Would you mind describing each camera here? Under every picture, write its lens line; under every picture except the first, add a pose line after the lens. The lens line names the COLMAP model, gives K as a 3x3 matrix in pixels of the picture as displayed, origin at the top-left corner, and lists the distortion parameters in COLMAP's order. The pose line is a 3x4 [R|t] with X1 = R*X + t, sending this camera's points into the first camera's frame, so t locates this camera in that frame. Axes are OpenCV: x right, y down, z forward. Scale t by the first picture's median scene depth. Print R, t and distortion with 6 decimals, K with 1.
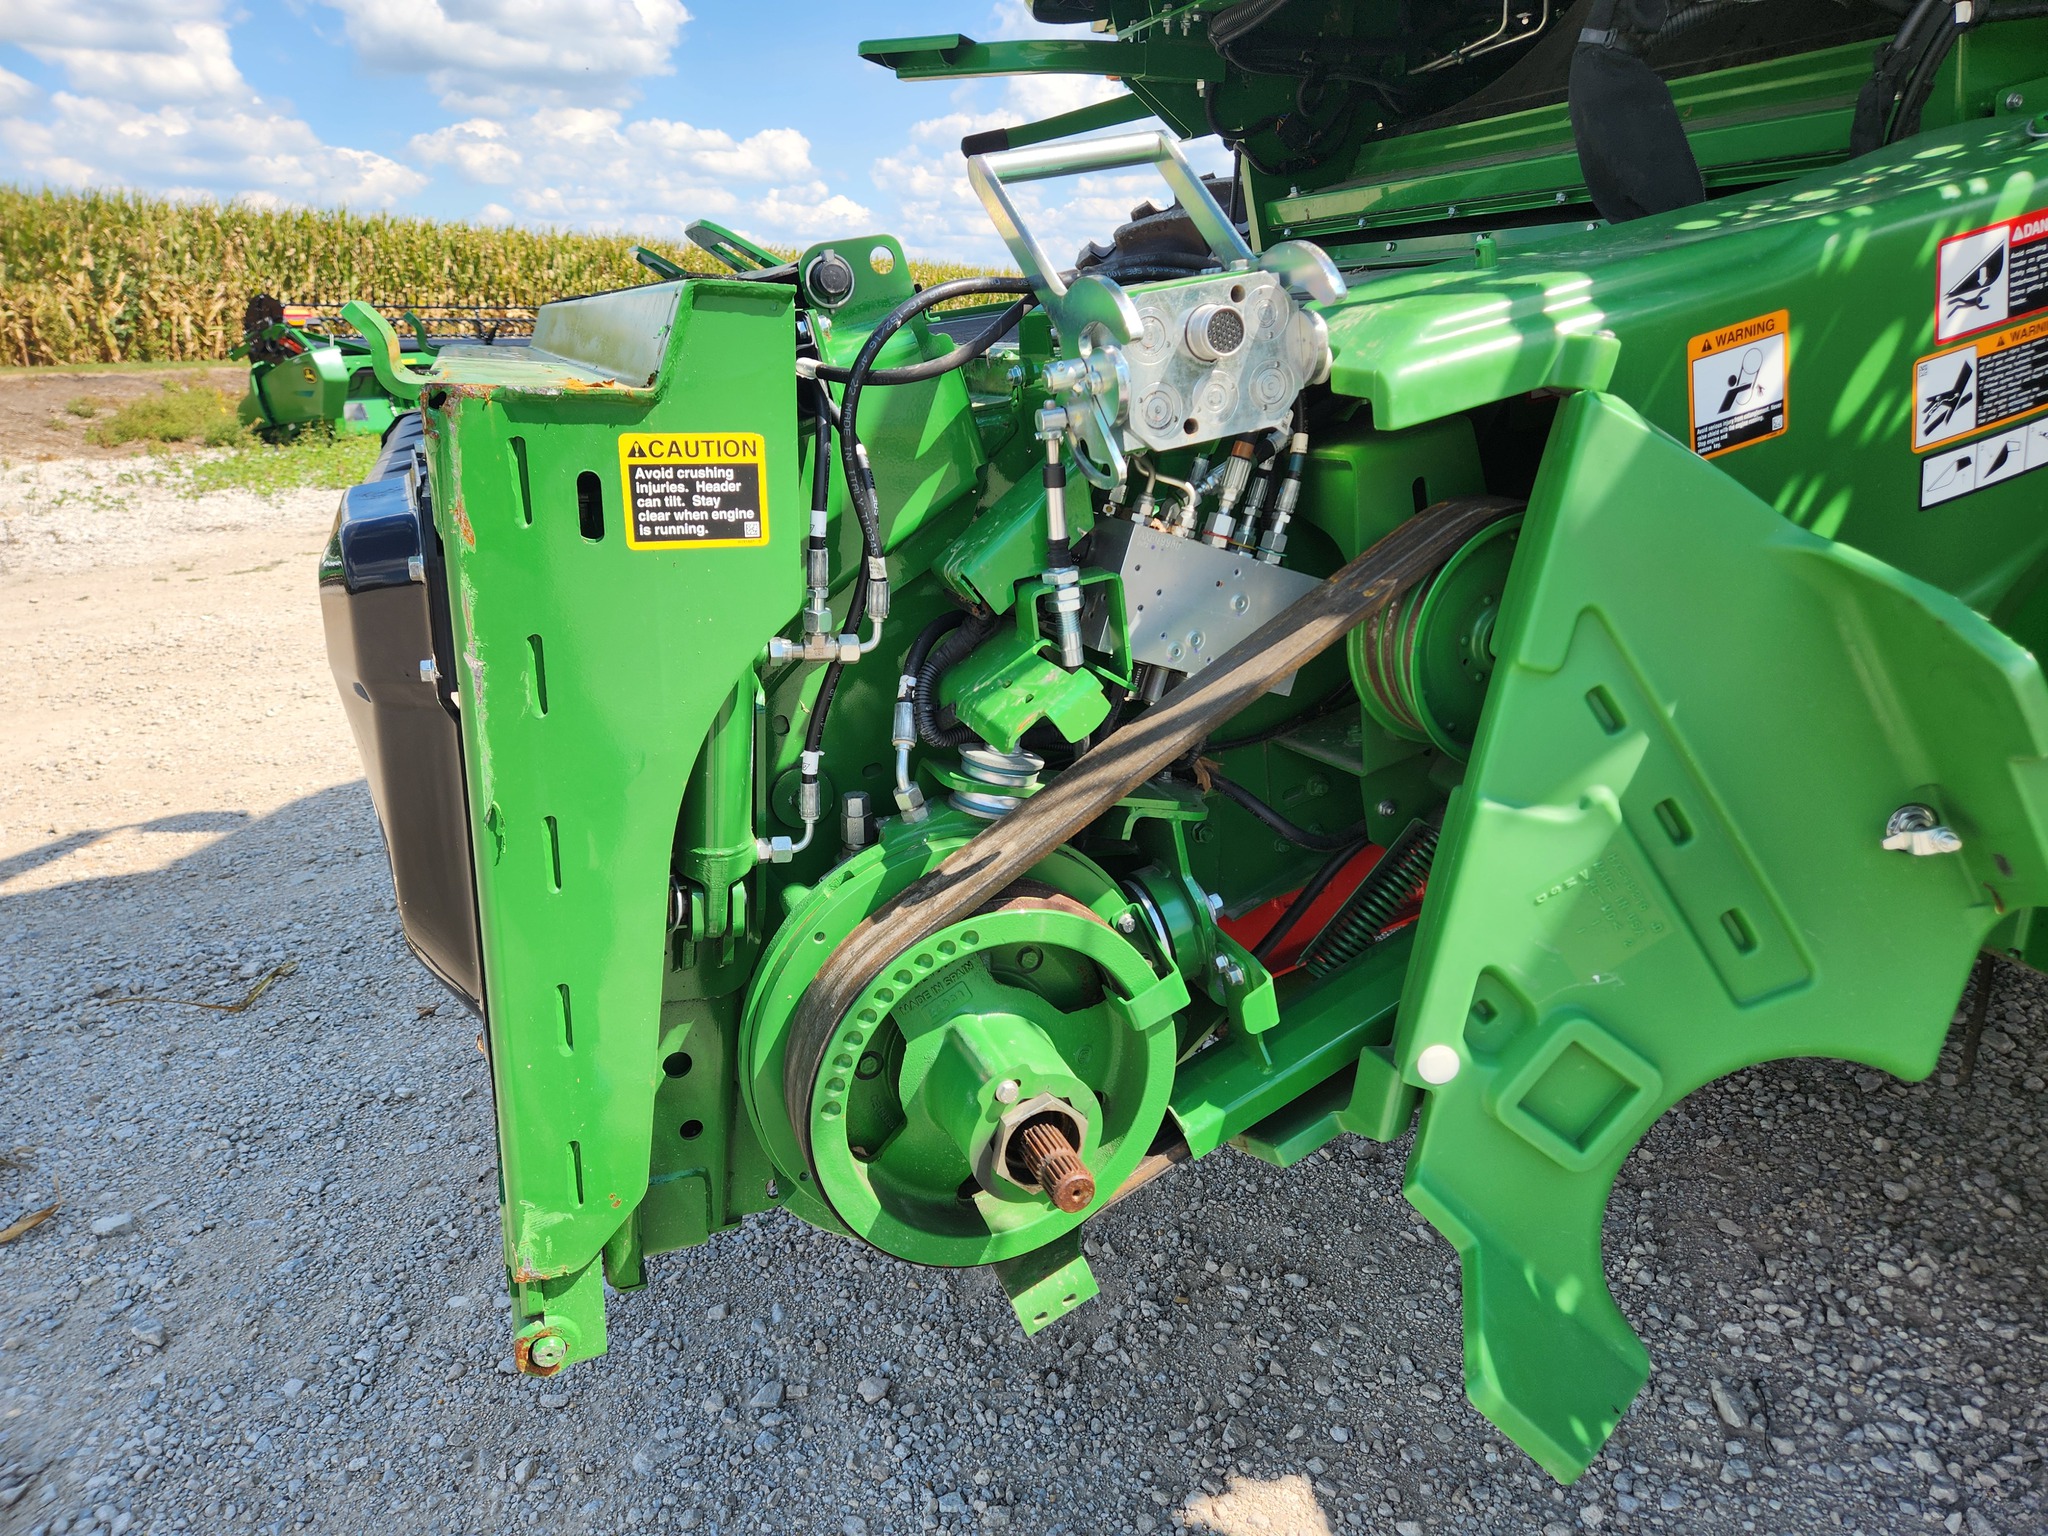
lens RADIAL K [[1369.0, 0, 1031.9], [0, 1369.0, 760.2], [0, 0, 1]] dist [0.087849, -0.069793]
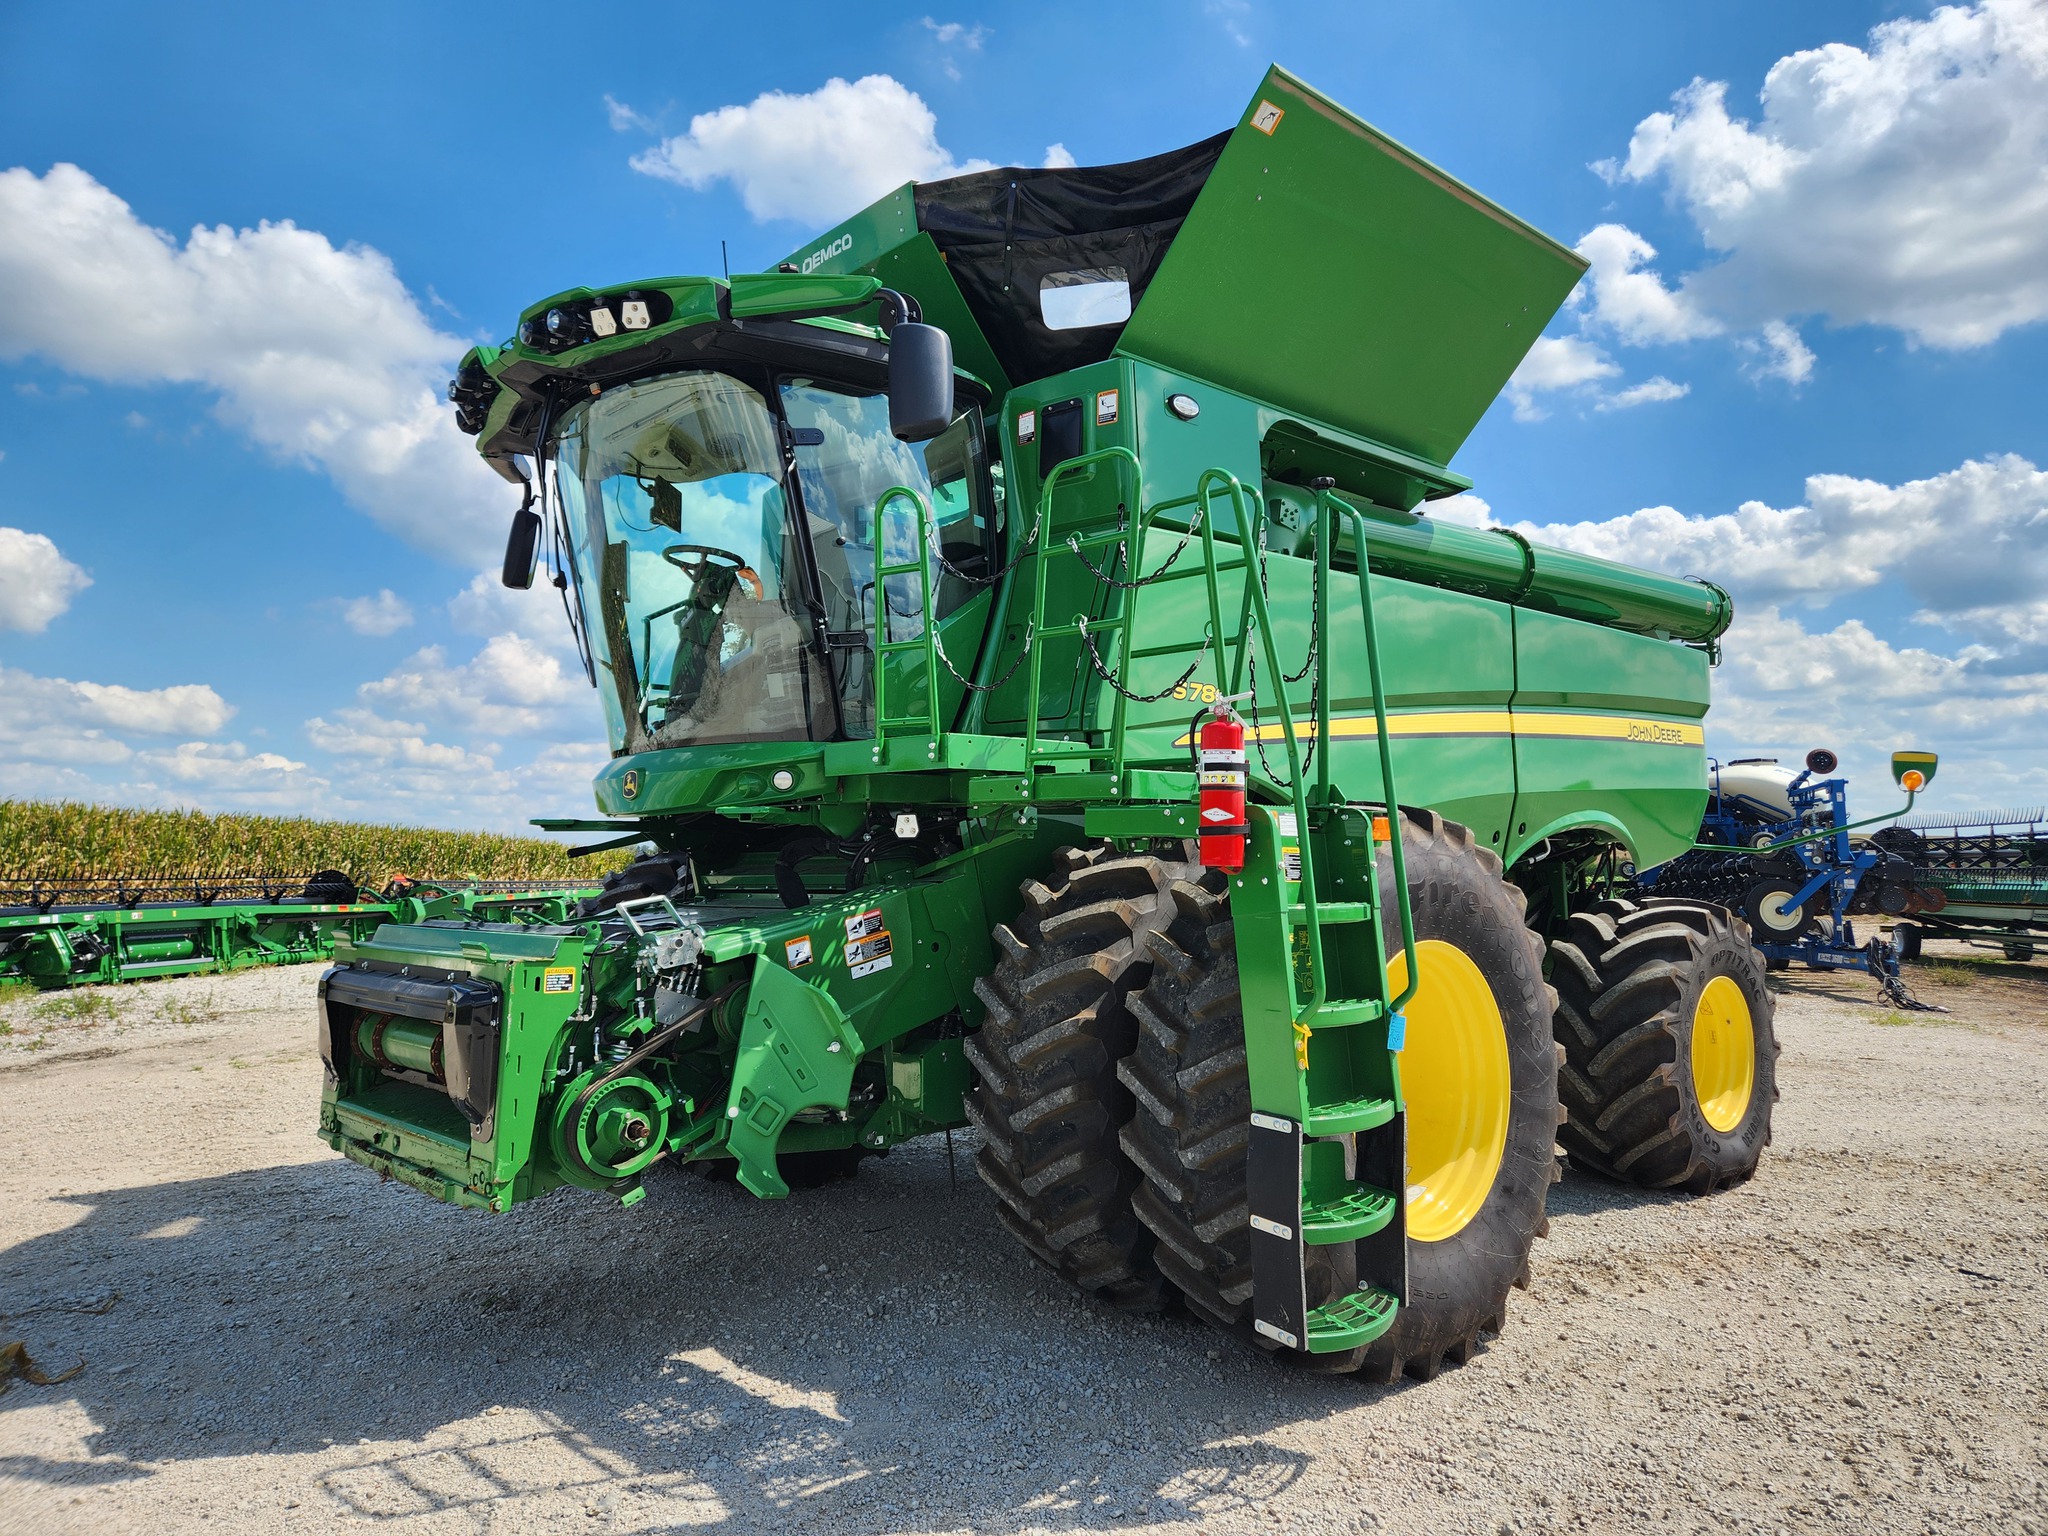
lens RADIAL K [[1369.0, 0, 1031.9], [0, 1369.0, 760.2], [0, 0, 1]] dist [0.087849, -0.069793]
pose [[0.933853, 0.031911, 0.356232, -0.378345], [0.102499, 0.930356, -0.352040, 0.780170], [-0.342656, 0.365267, 0.865544, -3.264448]]
